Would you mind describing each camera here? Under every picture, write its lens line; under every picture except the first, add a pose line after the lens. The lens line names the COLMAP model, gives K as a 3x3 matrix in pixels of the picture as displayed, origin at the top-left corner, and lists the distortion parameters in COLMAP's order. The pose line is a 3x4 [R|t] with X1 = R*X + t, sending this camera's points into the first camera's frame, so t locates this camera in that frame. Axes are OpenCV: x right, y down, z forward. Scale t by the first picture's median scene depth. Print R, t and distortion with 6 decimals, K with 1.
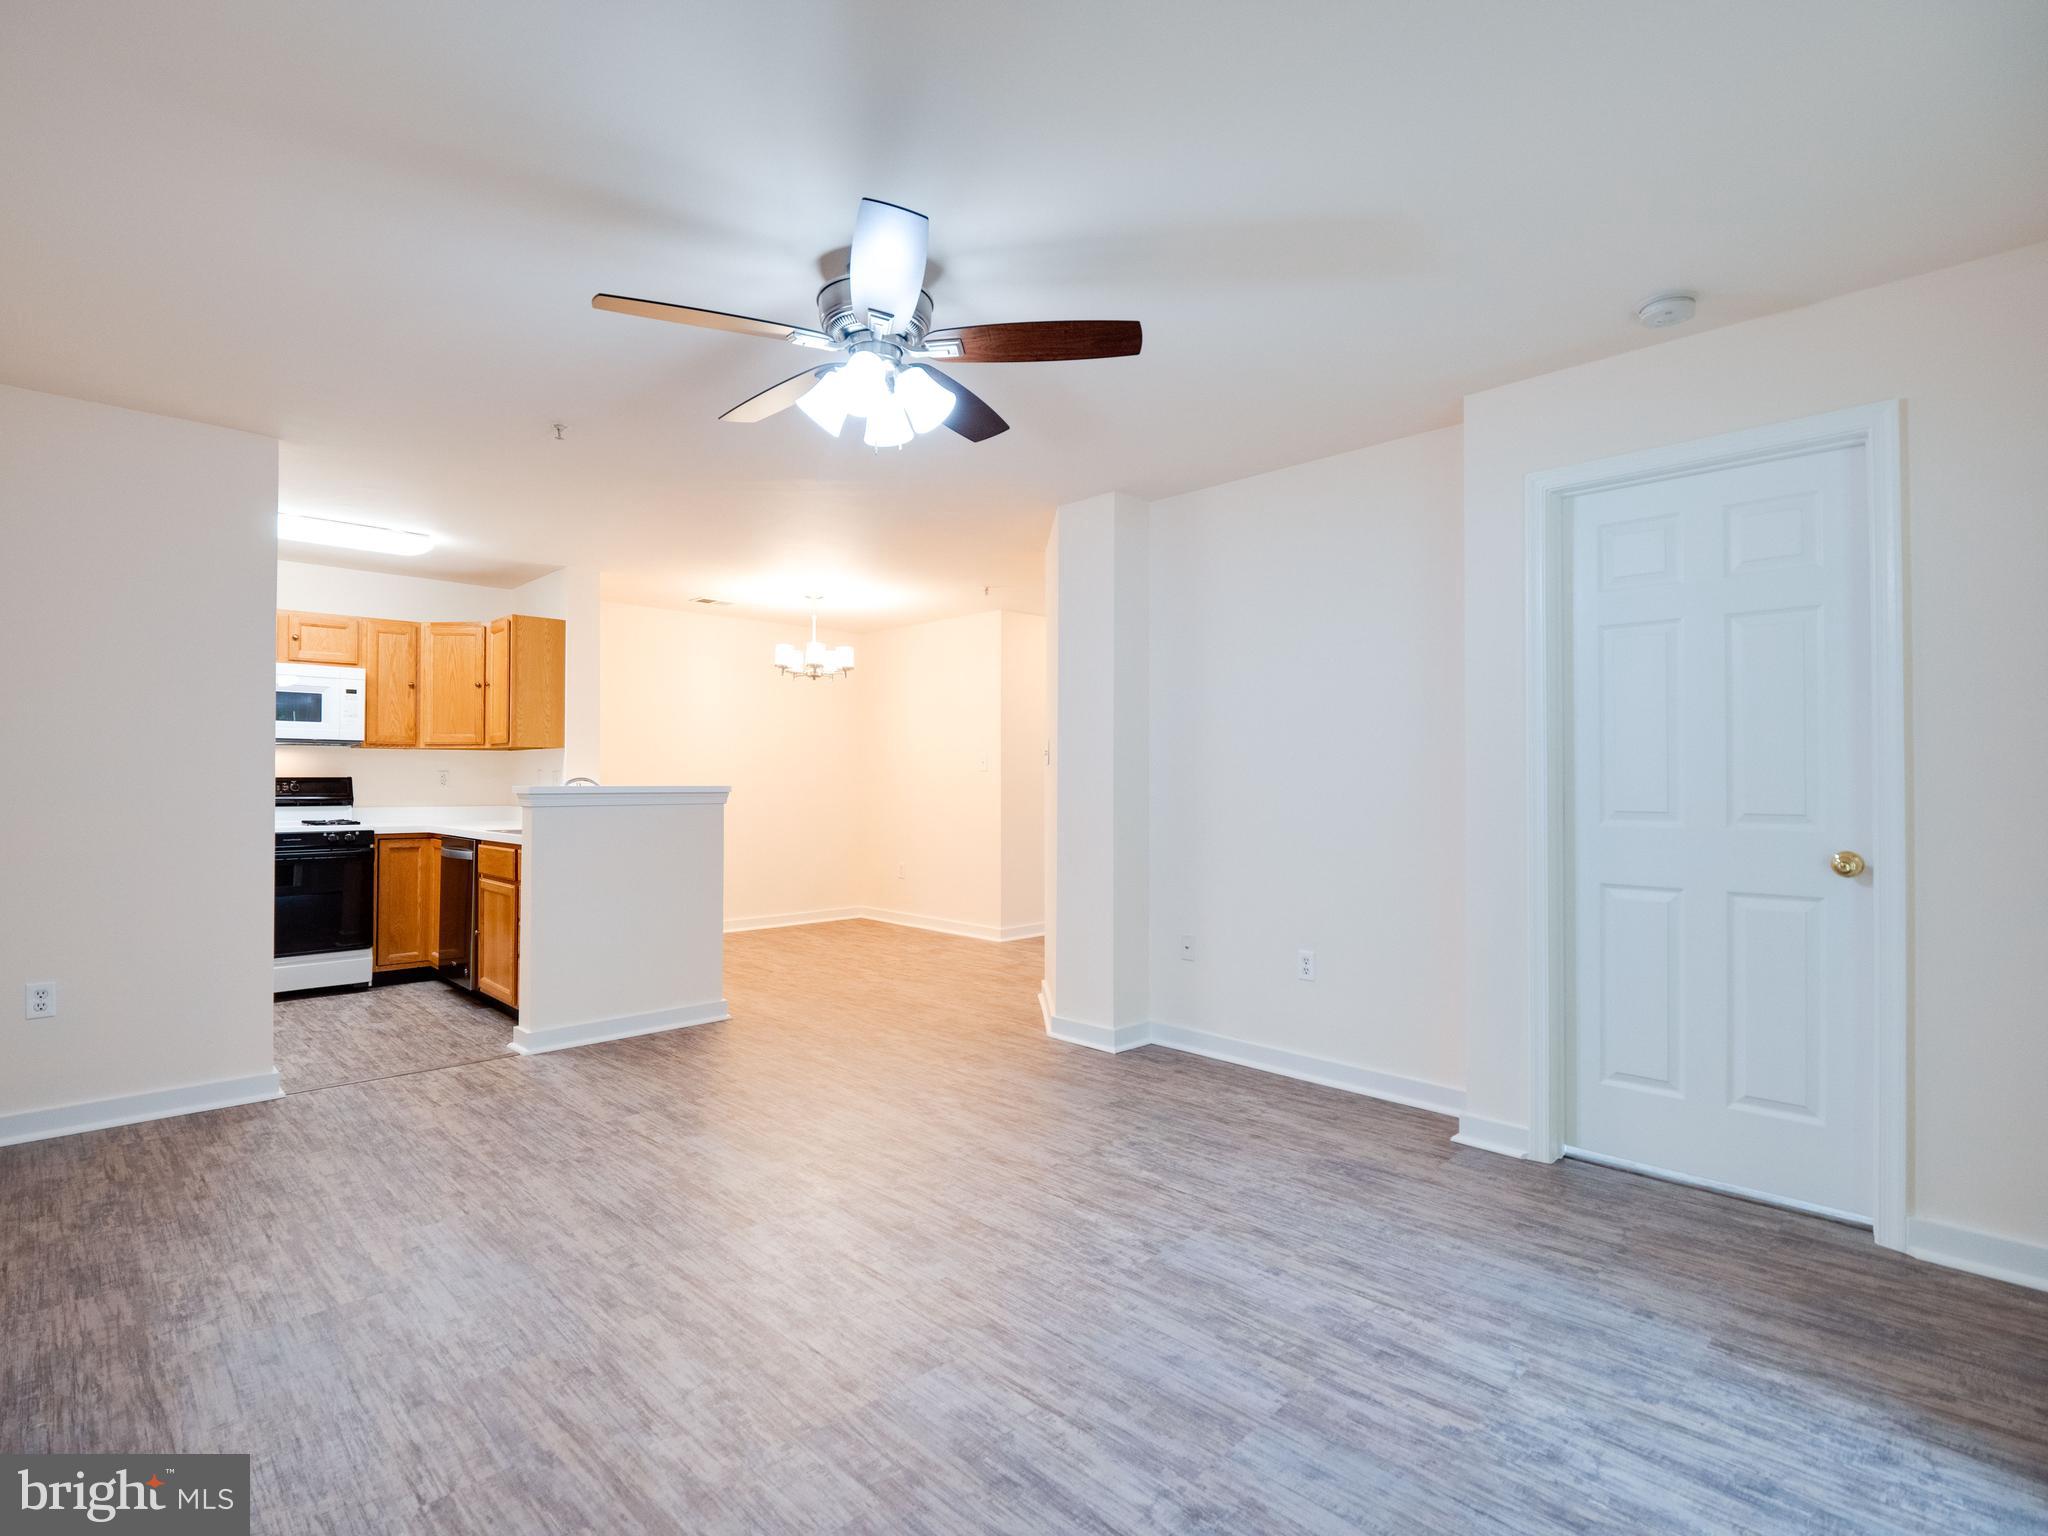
lens RADIAL K [[997.4, 0, 1010.7], [0, 997.4, 770.8], [0, 0, 1]] dist [-0.005574, -0.006383]
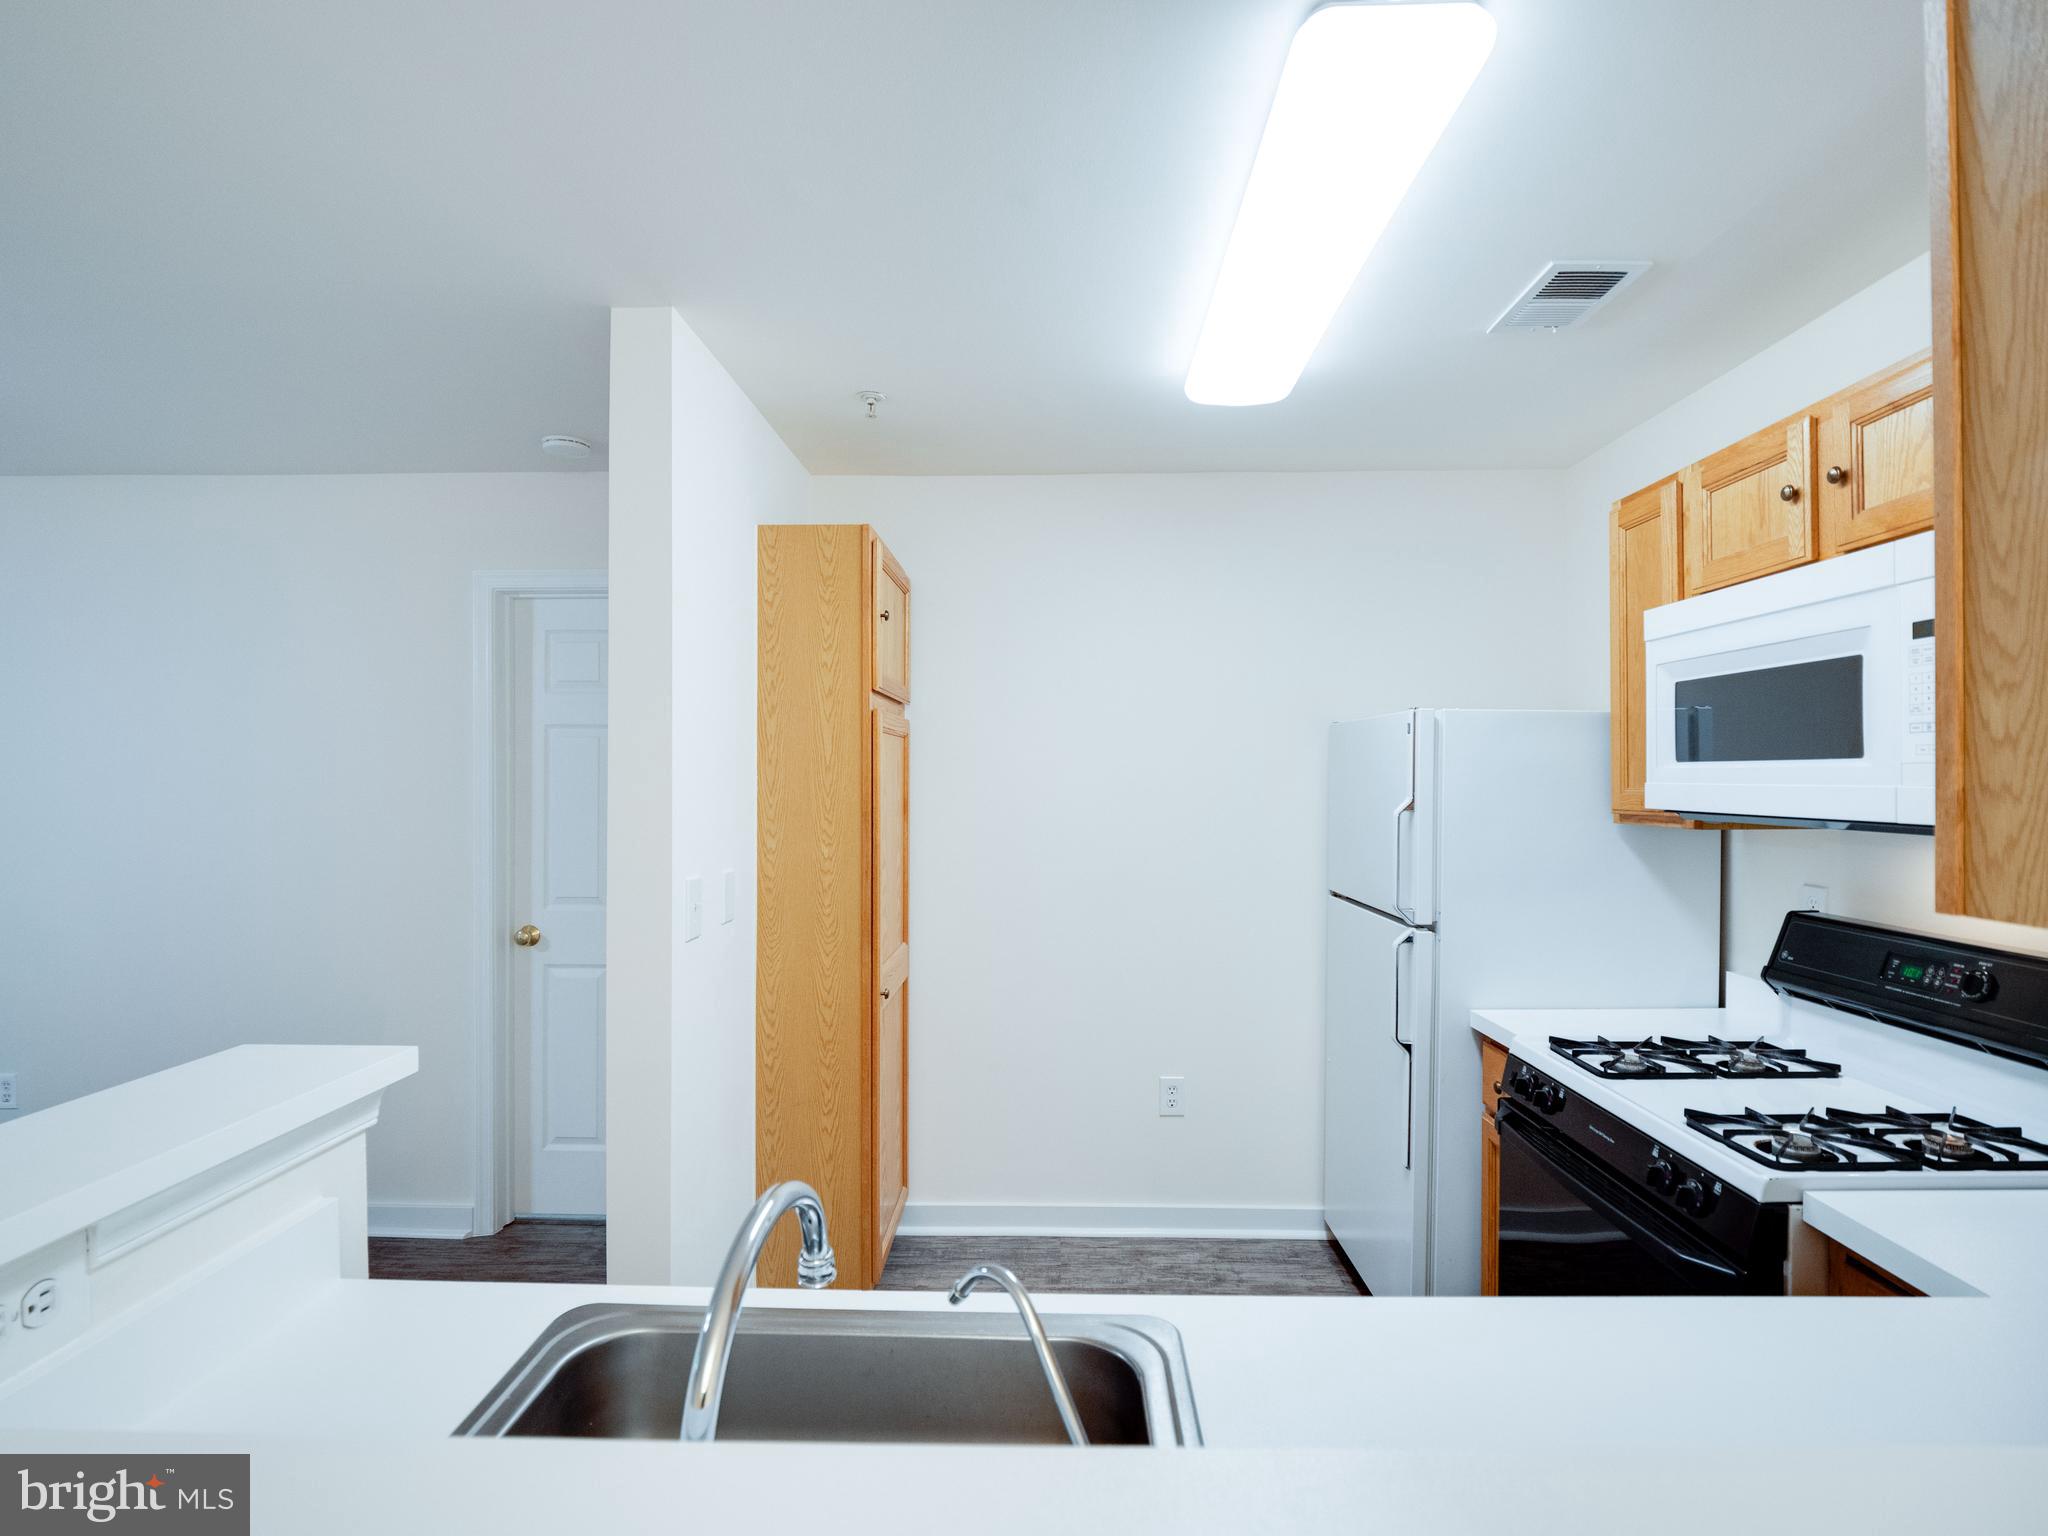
lens RADIAL K [[997.4, 0, 1038.2], [0, 997.4, 776.1], [0, 0, 1]] dist [-0.005574, -0.006383]
pose [[-0.706203, -0.007436, -0.707970, -0.603725], [0.003976, 0.999887, -0.014468, -0.073042], [0.707998, -0.013032, -0.706094, 1.832150]]
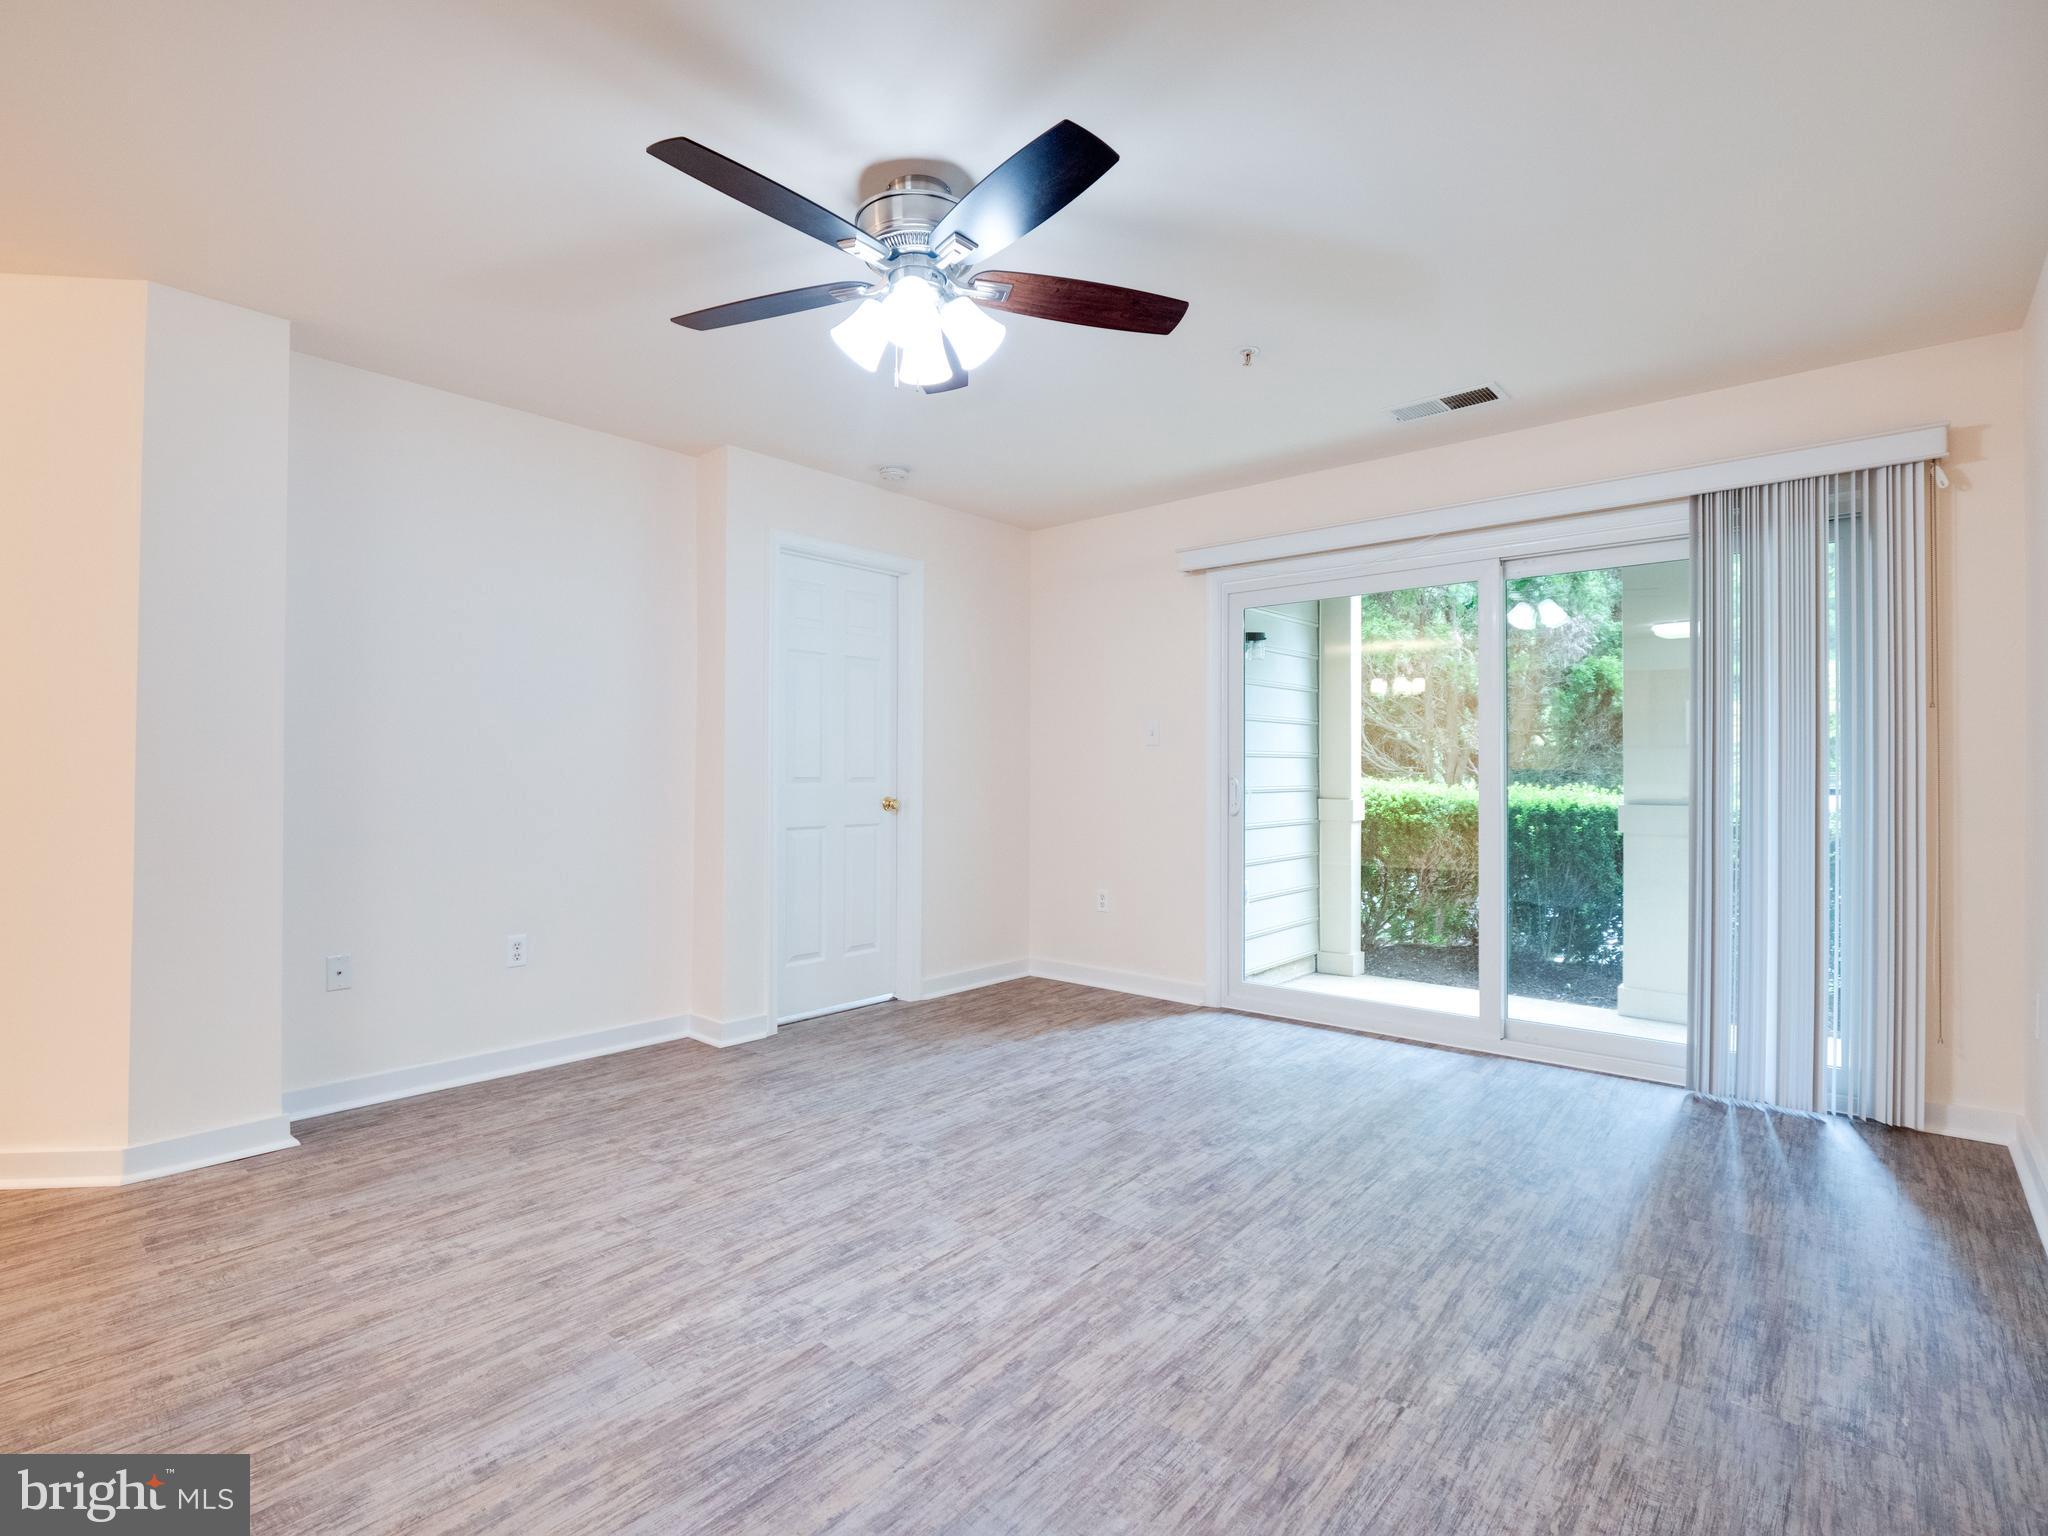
lens RADIAL K [[997.4, 0, 1000.0], [0, 997.4, 777.6], [0, 0, 1]] dist [-0.005574, -0.006383]
pose [[-0.075907, -0.009998, 0.997065, -0.834836], [-0.014025, 0.999862, 0.008958, 0.022819], [-0.997016, -0.013304, -0.076037, 0.779235]]
